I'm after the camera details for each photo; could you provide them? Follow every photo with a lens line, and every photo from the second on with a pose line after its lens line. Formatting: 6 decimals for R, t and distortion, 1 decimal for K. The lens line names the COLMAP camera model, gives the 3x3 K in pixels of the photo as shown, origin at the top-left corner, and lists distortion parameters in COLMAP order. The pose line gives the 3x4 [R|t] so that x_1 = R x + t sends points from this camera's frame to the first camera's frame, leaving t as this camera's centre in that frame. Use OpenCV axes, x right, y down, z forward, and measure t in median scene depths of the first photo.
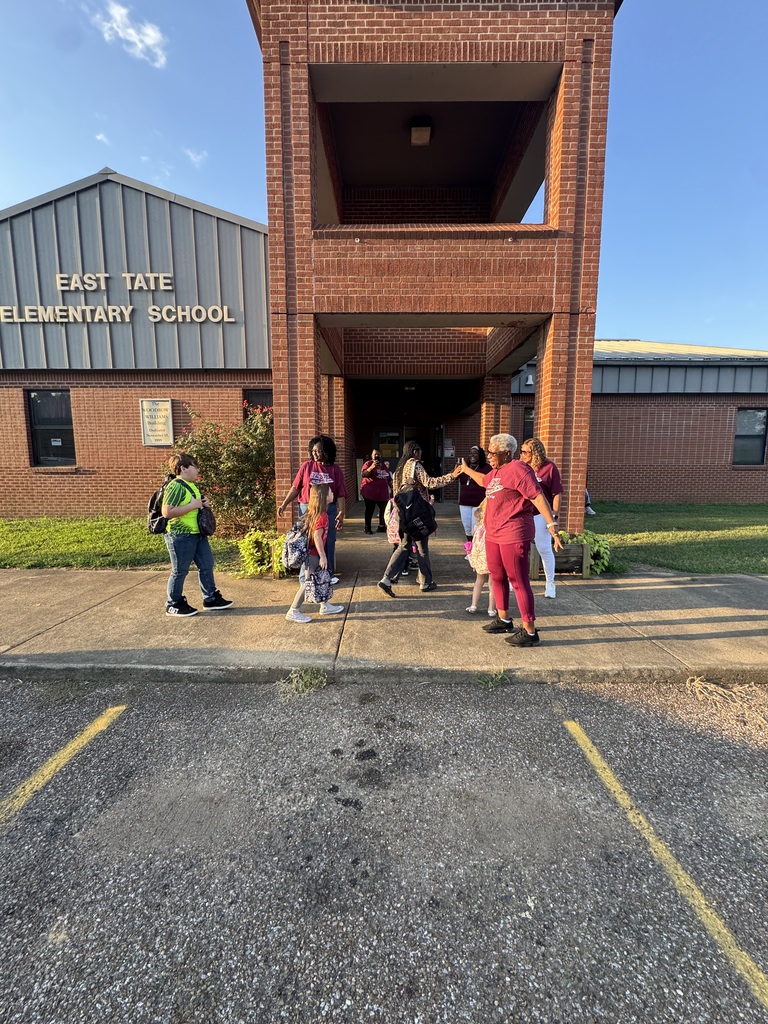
lens RADIAL K [[406.5, 0, 384.0], [0, 406.5, 512.0], [0, 0, 1]] dist [-0.001364, -0.000058]
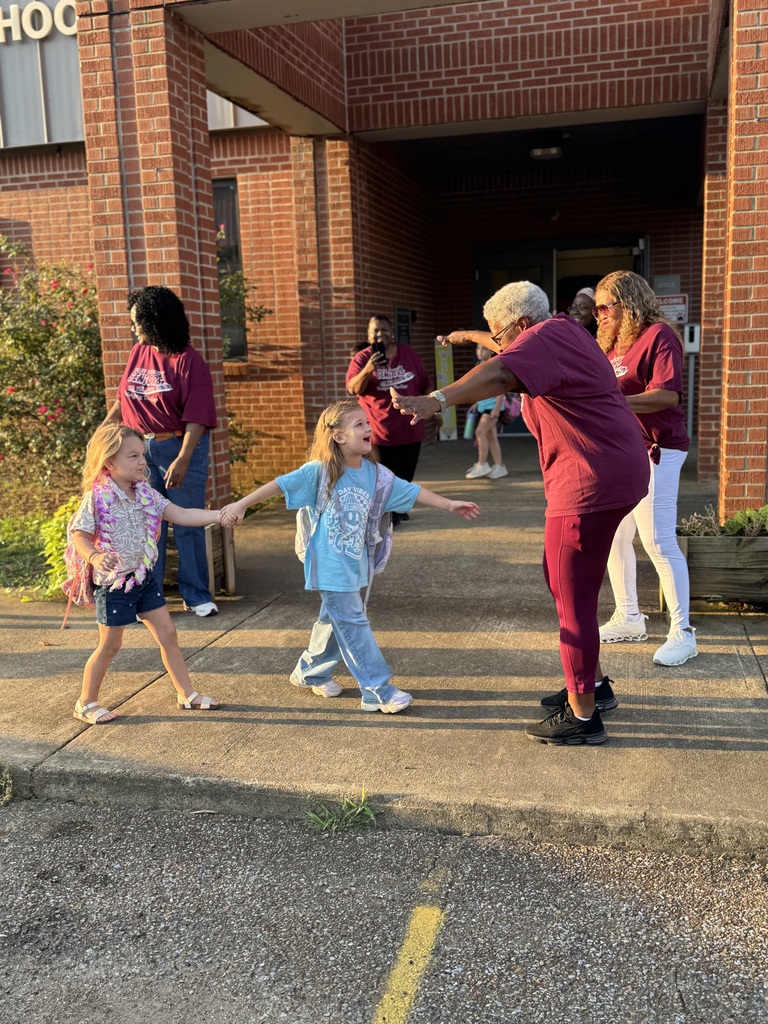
lens RADIAL K [[1022.8, 0, 384.0], [0, 1022.8, 512.0], [0, 0, 1]] dist [0.138070, -0.241014]
pose [[0.968317, 0.007827, -0.249601, 0.588043], [0.001054, 0.999372, 0.035428, 0.033499], [0.249722, -0.034568, 0.967700, -0.090446]]
